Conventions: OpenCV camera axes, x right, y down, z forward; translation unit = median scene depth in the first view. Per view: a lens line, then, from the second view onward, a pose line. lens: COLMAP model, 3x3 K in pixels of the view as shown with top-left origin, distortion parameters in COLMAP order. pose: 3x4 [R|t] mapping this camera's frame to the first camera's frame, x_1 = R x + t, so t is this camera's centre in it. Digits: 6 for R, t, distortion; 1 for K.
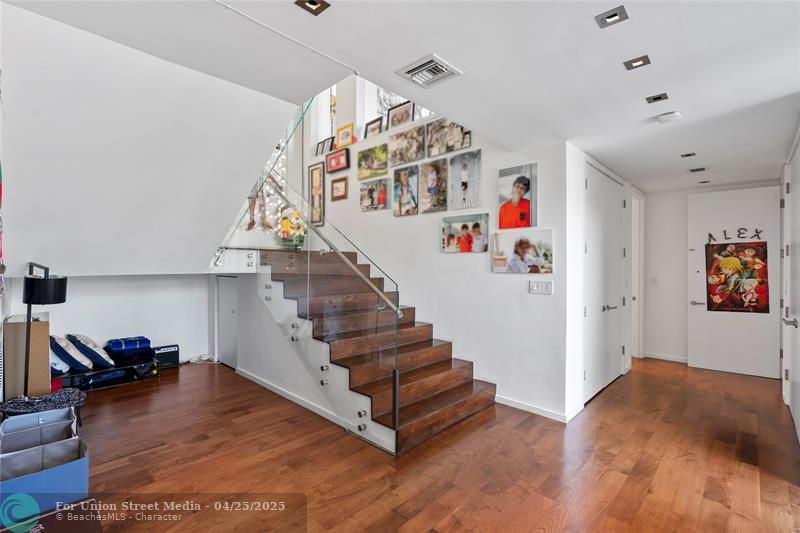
lens RADIAL K [[365.0, 0, 402.9], [0, 365.0, 267.5], [0, 0, 1]] dist [-0.014615, 0.002643]
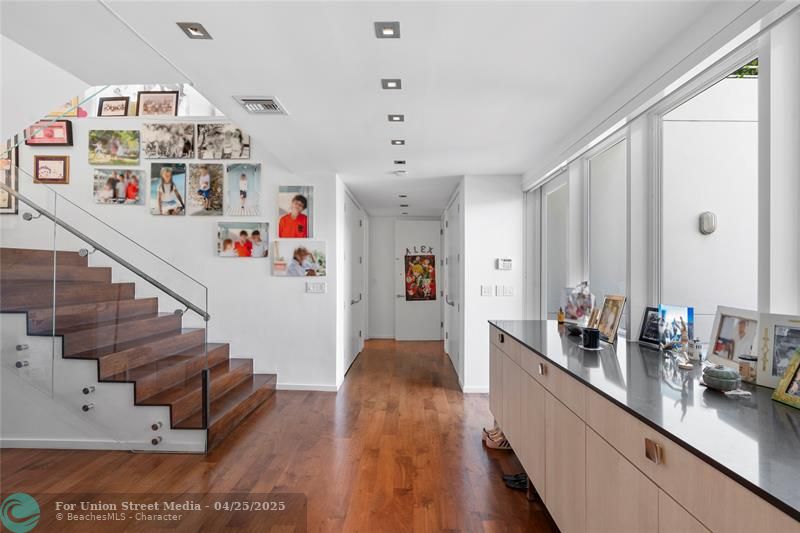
lens RADIAL K [[365.0, 0, 399.1], [0, 365.0, 267.9], [0, 0, 1]] dist [-0.014615, 0.002643]
pose [[0.737421, 0.007049, 0.675397, -0.230744], [-0.001053, 0.999956, -0.009287, -0.000375], [-0.675433, 0.006137, 0.737396, -0.096505]]
